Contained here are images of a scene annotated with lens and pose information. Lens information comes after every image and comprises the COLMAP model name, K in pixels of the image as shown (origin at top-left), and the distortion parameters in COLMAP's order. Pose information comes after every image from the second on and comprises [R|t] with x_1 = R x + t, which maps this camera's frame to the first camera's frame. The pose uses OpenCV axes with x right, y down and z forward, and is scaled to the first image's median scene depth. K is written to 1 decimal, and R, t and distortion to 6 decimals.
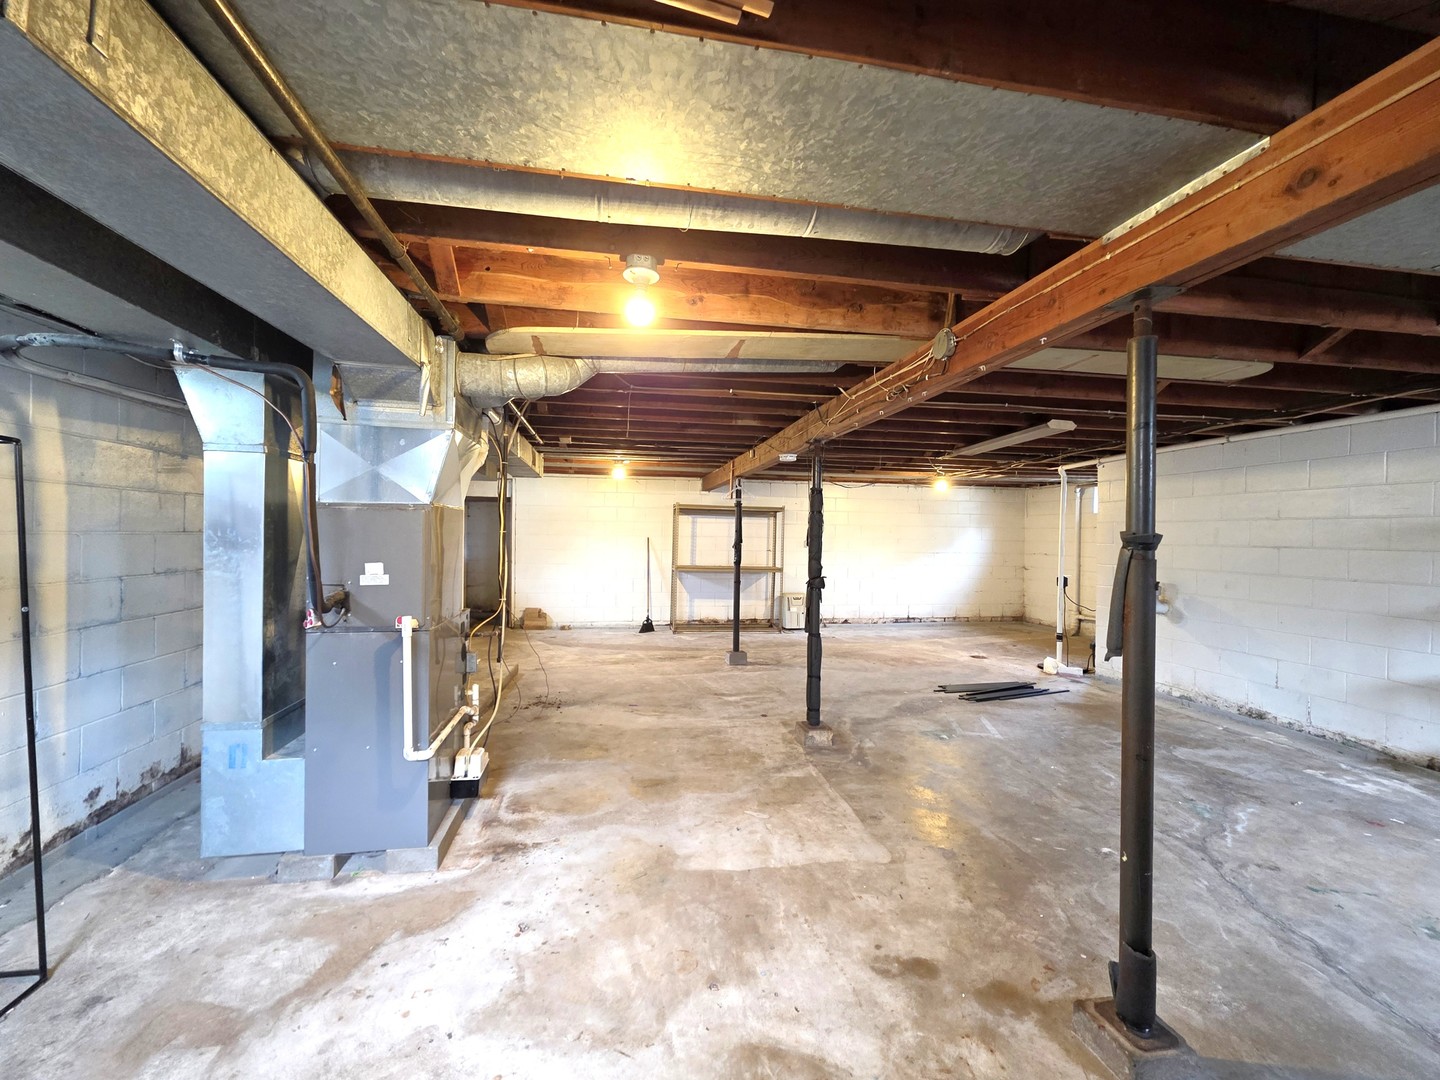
lens RADIAL K [[571.3, 0, 720.0], [0, 571.3, 540.0], [0, 0, 1]] dist [0.009693, 0.000091]
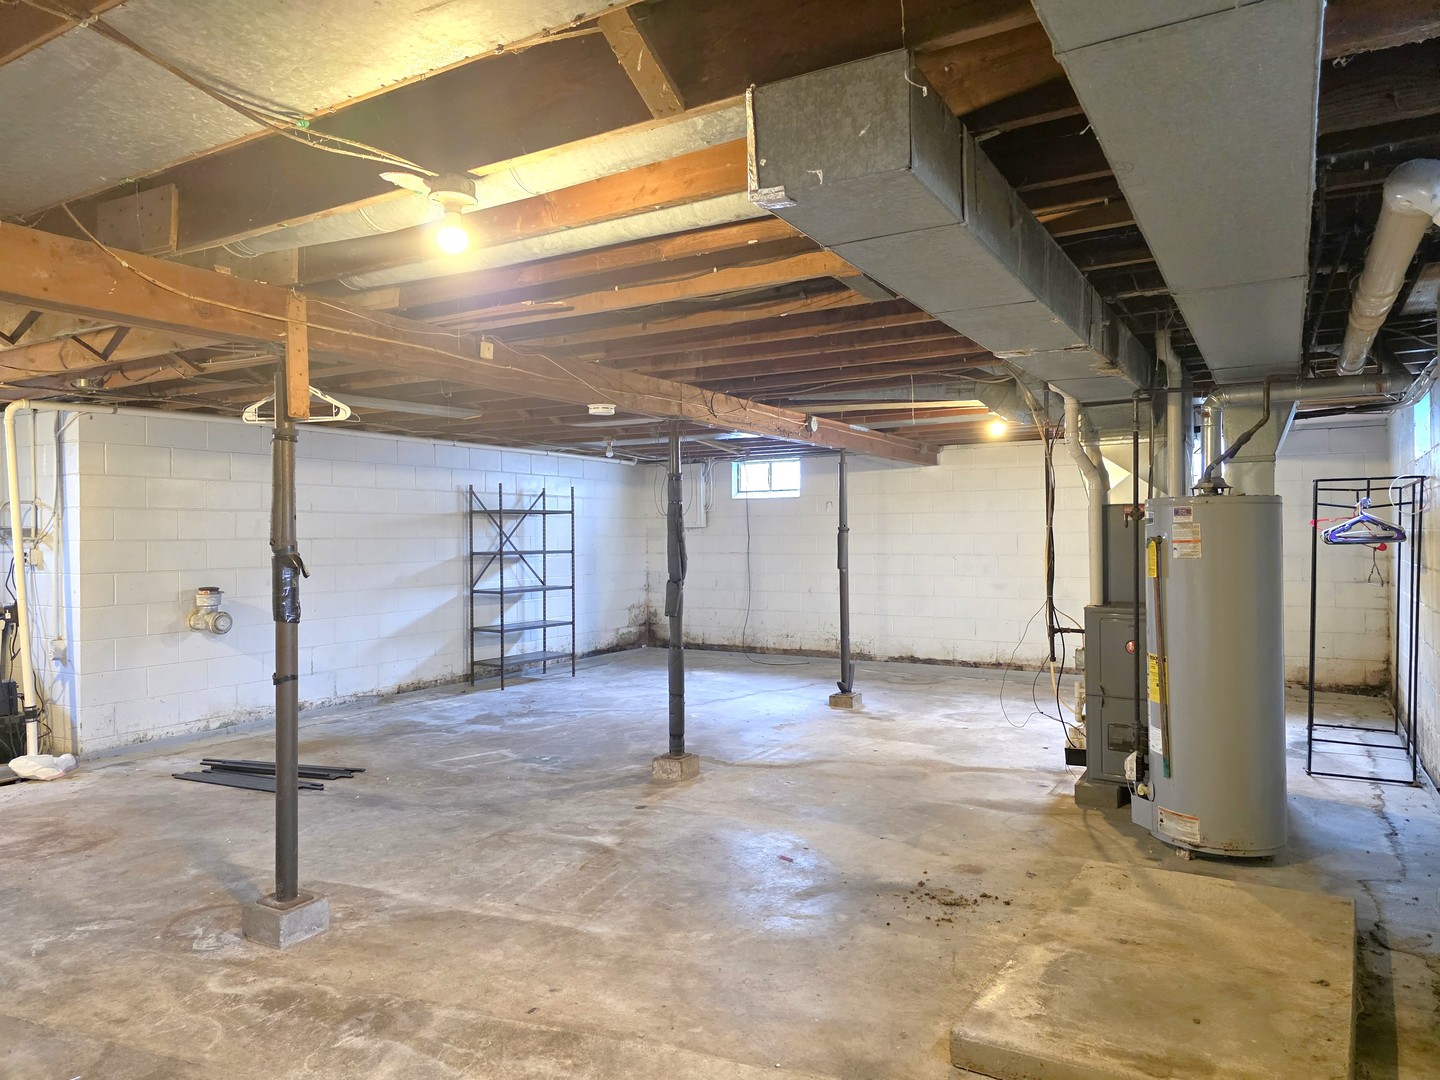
lens RADIAL K [[973.2, 0, 699.2], [0, 973.2, 531.2], [0, 0, 1]] dist [0.054718, -0.001388]
pose [[-0.741198, -0.005011, 0.671268, -0.721099], [0.001934, 0.999952, 0.009599, -0.016554], [-0.671284, 0.008413, -0.741152, 1.792711]]
